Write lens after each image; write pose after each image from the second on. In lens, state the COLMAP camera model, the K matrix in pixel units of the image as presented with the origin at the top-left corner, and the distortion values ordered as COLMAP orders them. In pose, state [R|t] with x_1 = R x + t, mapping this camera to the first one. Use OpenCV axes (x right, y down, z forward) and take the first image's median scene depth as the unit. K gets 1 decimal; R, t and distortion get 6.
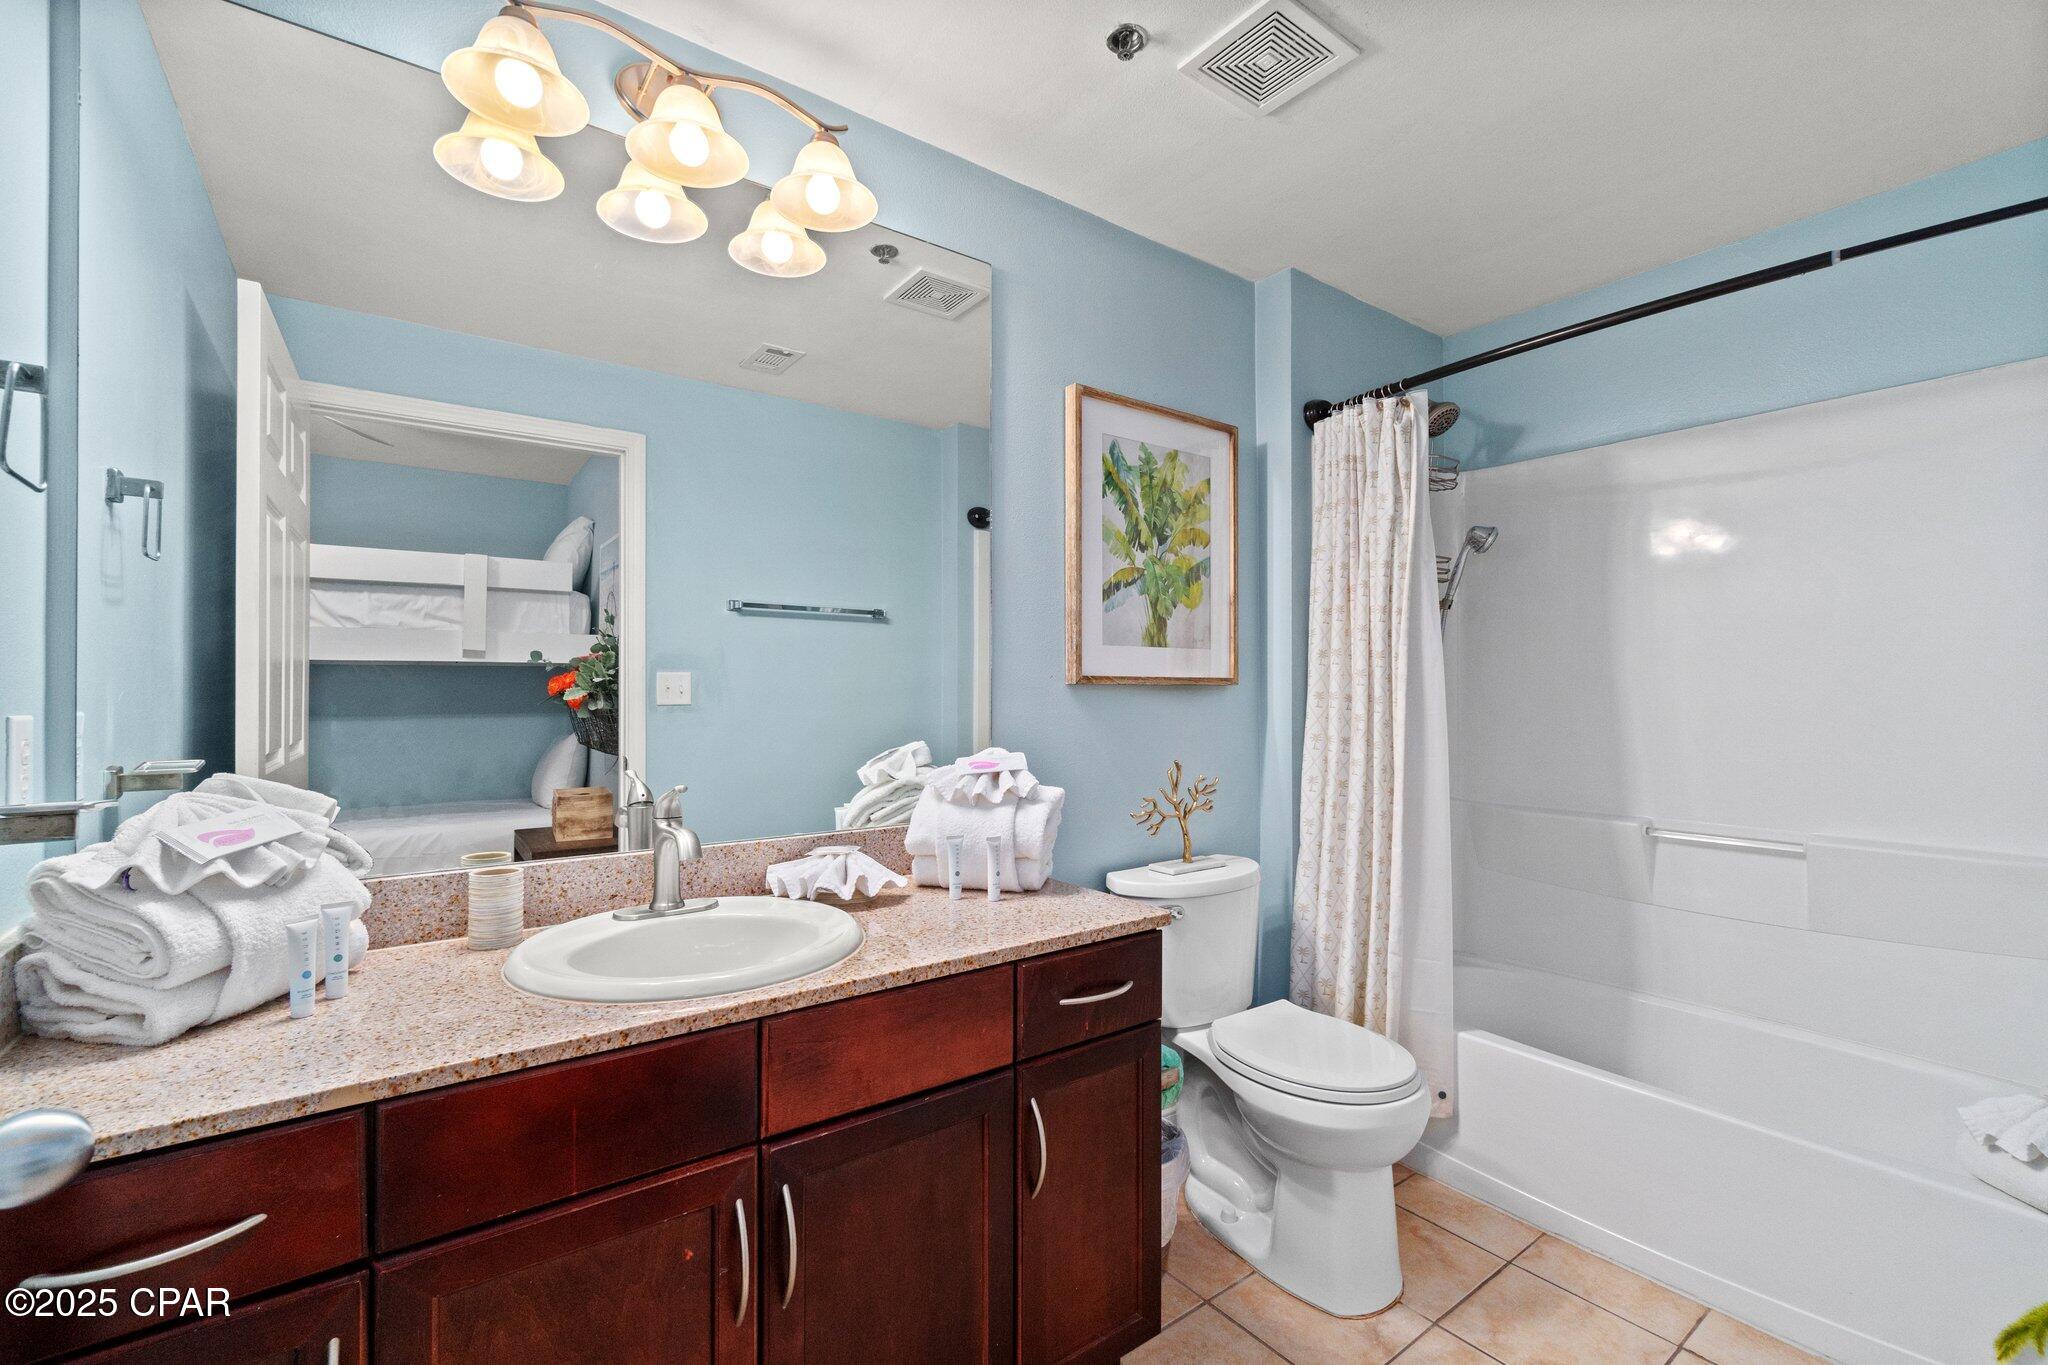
lens RADIAL K [[910.2, 0, 1024.0], [0, 910.2, 682.5], [0, 0, 1]] dist [-0.001625, -0.000316]
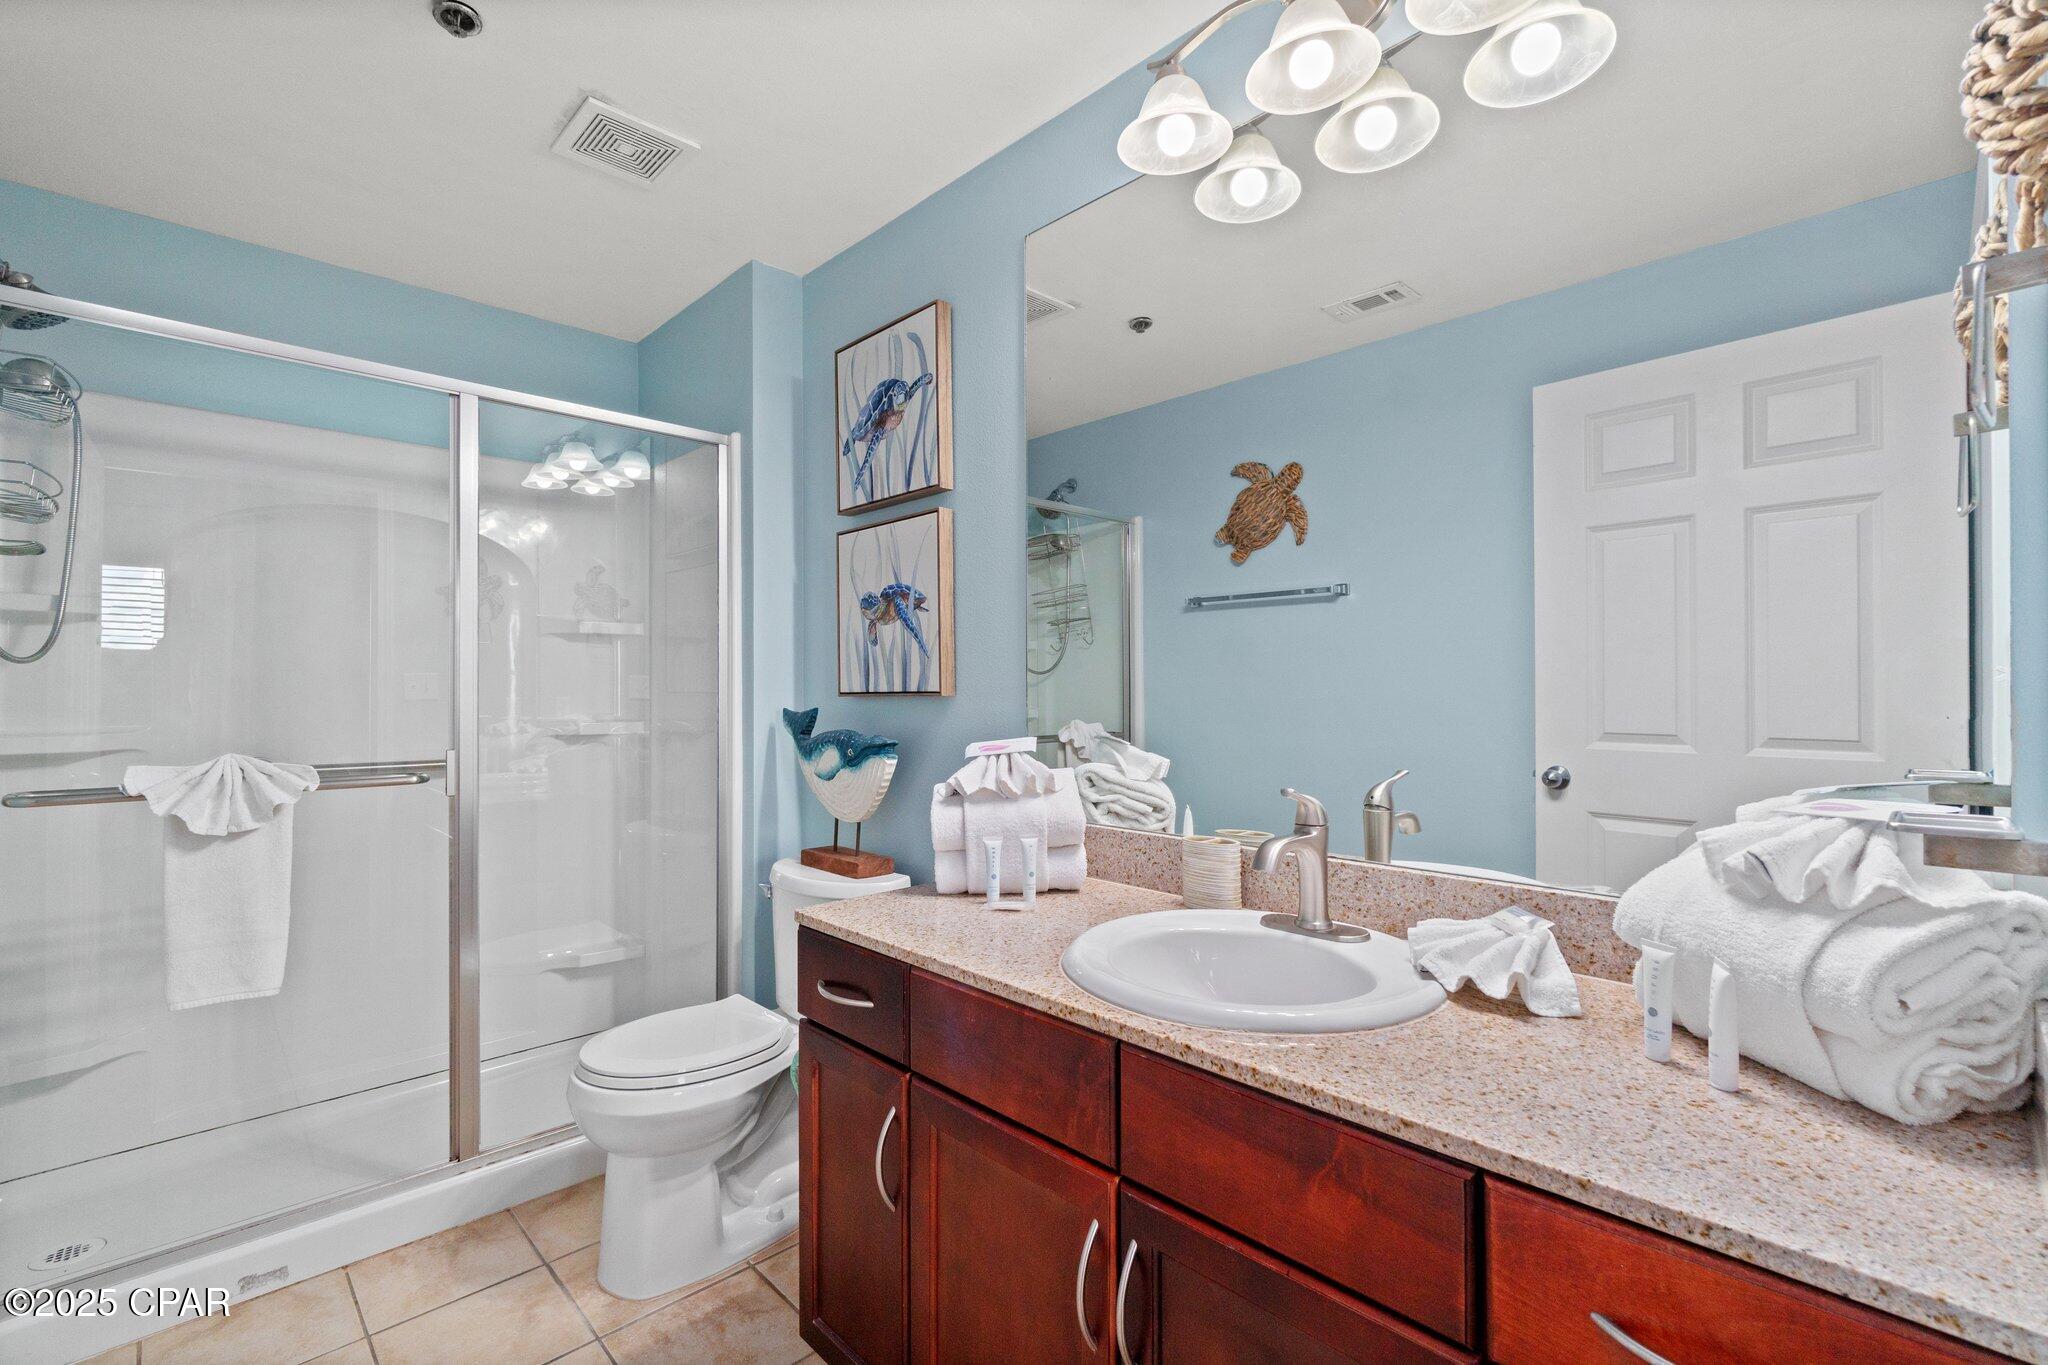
lens RADIAL K [[910.2, 0, 1024.0], [0, 910.2, 682.5], [0, 0, 1]] dist [-0.001625, -0.000316]
pose [[0.147321, -0.002006, -0.989087, 0.411042], [0.002361, 0.999996, -0.001676, 0.012177], [0.989086, -0.002088, 0.147325, 0.534369]]
